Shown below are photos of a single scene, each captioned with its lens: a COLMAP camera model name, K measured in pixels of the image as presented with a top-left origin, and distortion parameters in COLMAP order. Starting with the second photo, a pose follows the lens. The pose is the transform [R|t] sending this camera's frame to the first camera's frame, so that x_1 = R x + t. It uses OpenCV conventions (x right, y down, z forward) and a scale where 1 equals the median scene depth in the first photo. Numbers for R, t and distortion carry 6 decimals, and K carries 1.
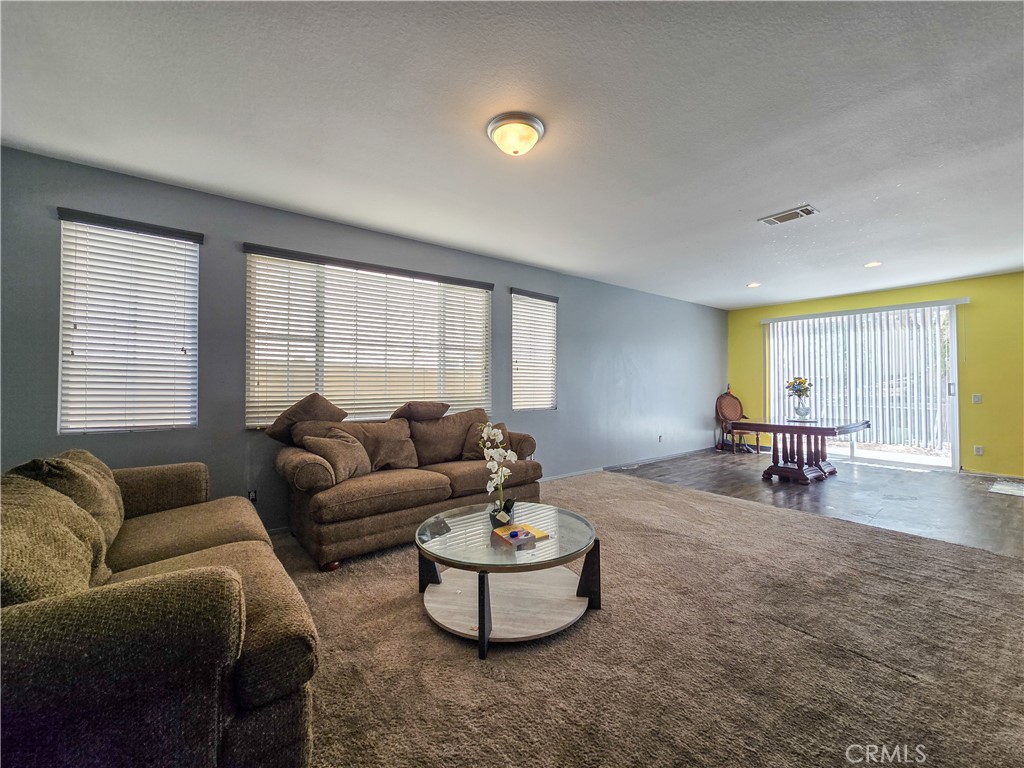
lens RADIAL K [[419.9, 0, 513.8], [0, 419.9, 378.9], [0, 0, 1]] dist [-0.000474, -0.000188]
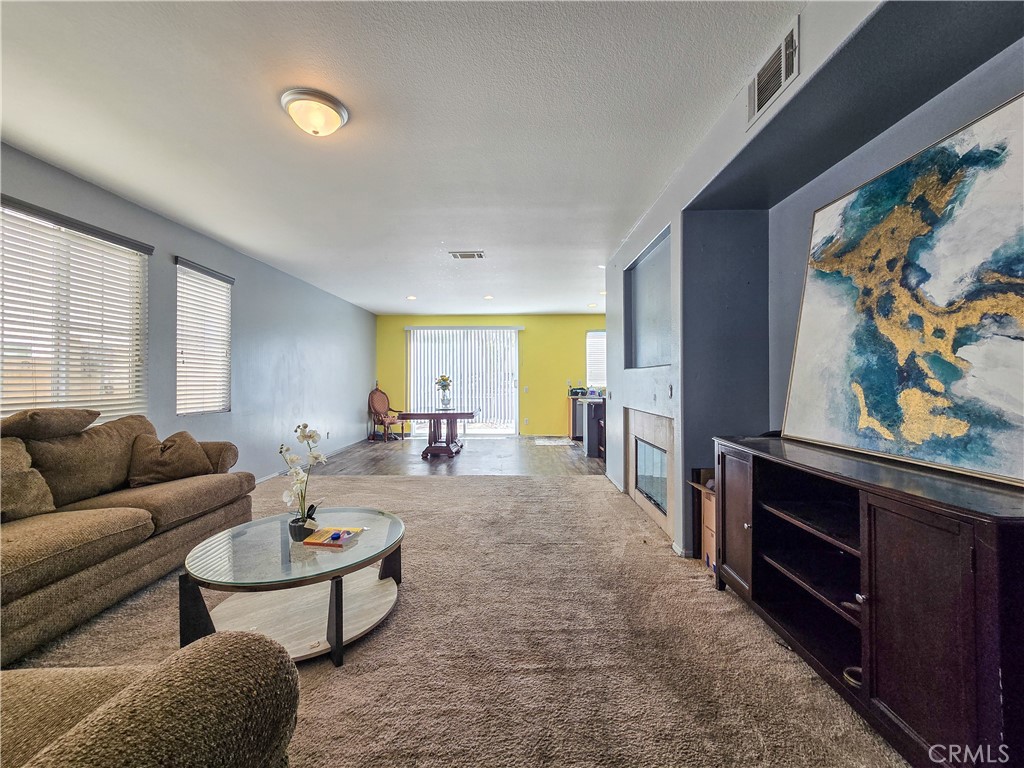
lens RADIAL K [[419.9, 0, 512.3], [0, 419.9, 379.4], [0, 0, 1]] dist [-0.000474, -0.000188]
pose [[0.625555, 0.000364, 0.780180, -0.245070], [-0.007471, 0.999957, 0.005524, -0.000432], [-0.780144, -0.009284, 0.625531, 0.038924]]
